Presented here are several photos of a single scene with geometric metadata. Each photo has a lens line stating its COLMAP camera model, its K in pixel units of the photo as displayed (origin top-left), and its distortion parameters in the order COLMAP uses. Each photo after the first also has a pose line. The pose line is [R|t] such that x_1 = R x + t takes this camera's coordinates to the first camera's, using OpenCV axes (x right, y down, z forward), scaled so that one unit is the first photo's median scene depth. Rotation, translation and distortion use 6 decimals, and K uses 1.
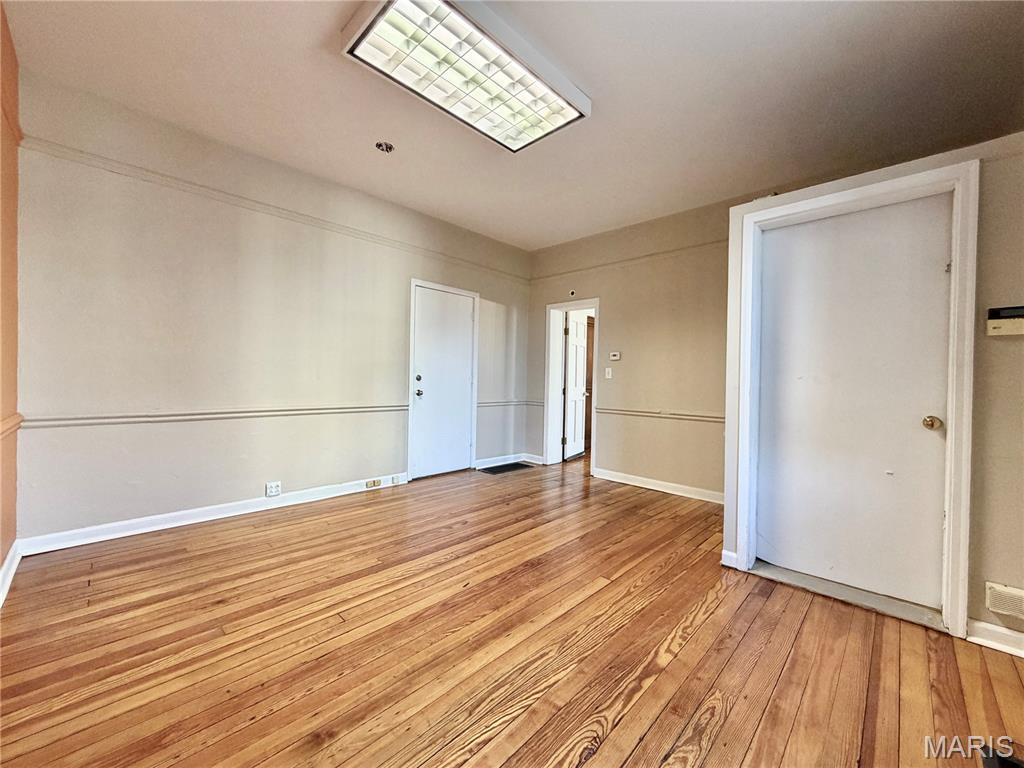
lens RADIAL K [[406.7, 0, 512.1], [0, 406.7, 381.6], [0, 0, 1]] dist [-0.001841, 0.000124]
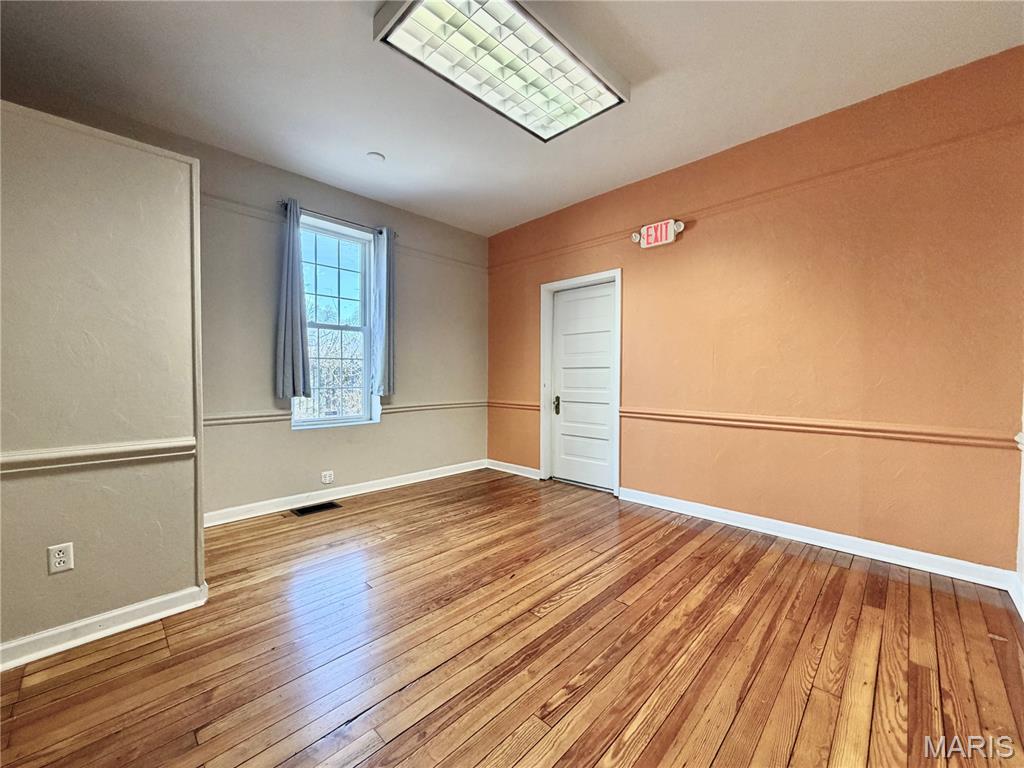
lens RADIAL K [[406.7, 0, 511.9], [0, 406.7, 380.7], [0, 0, 1]] dist [-0.001841, 0.000124]
pose [[-0.999756, -0.021570, 0.004704, -0.103859], [-0.021431, 0.999381, 0.027905, -0.037593], [-0.005303, 0.027797, -0.999600, 2.017687]]
